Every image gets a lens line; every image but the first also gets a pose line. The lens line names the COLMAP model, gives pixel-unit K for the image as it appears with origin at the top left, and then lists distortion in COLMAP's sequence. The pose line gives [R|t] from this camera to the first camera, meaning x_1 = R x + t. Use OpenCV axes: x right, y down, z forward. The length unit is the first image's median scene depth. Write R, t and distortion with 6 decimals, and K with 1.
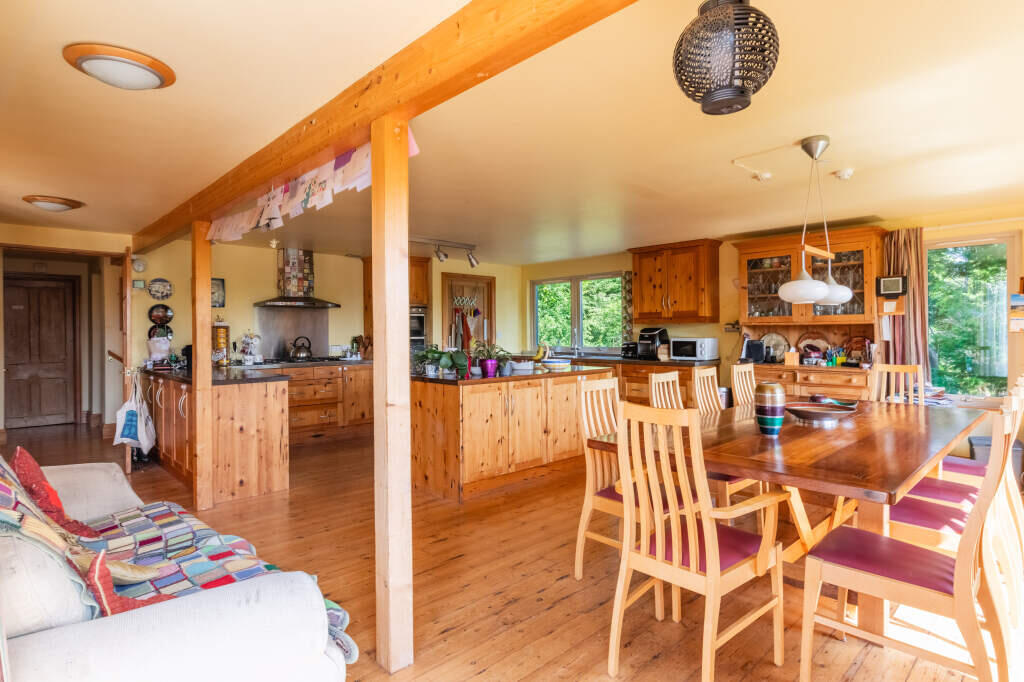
lens RADIAL K [[529.3, 0, 472.1], [0, 529.3, 334.8], [0, 0, 1]] dist [-0.001242, -0.000678]
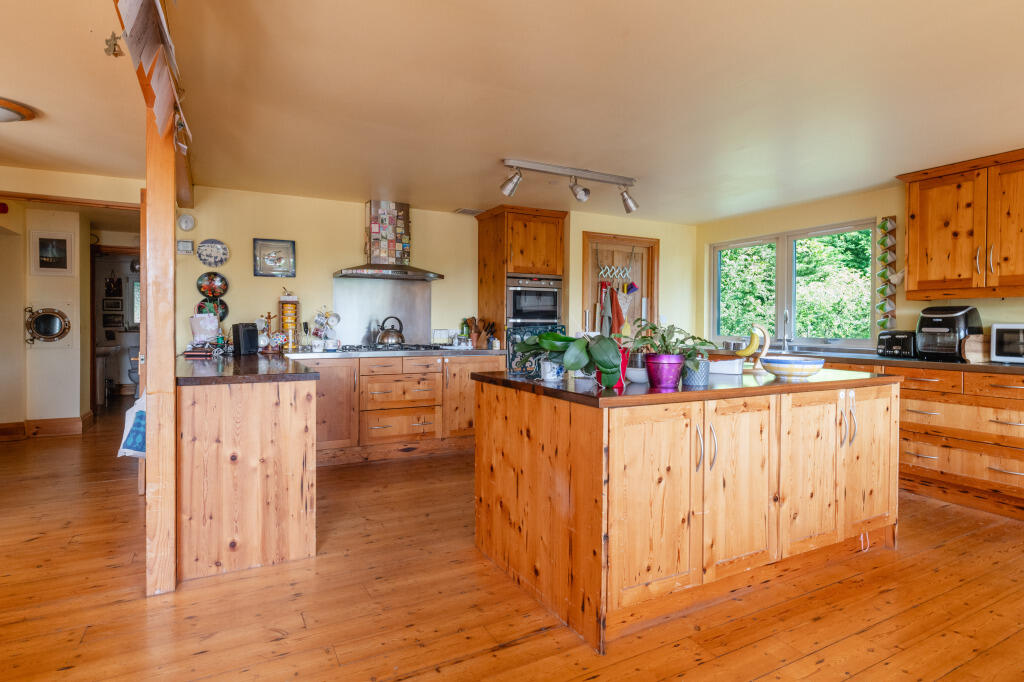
lens RADIAL K [[529.3, 0, 472.1], [0, 529.3, 334.8], [0, 0, 1]] dist [-0.001242, -0.000678]
pose [[0.962282, 0.016560, -0.271548, -0.005422], [-0.011442, 0.999726, 0.020420, 0.013762], [0.271812, -0.016543, 0.962208, 0.328123]]
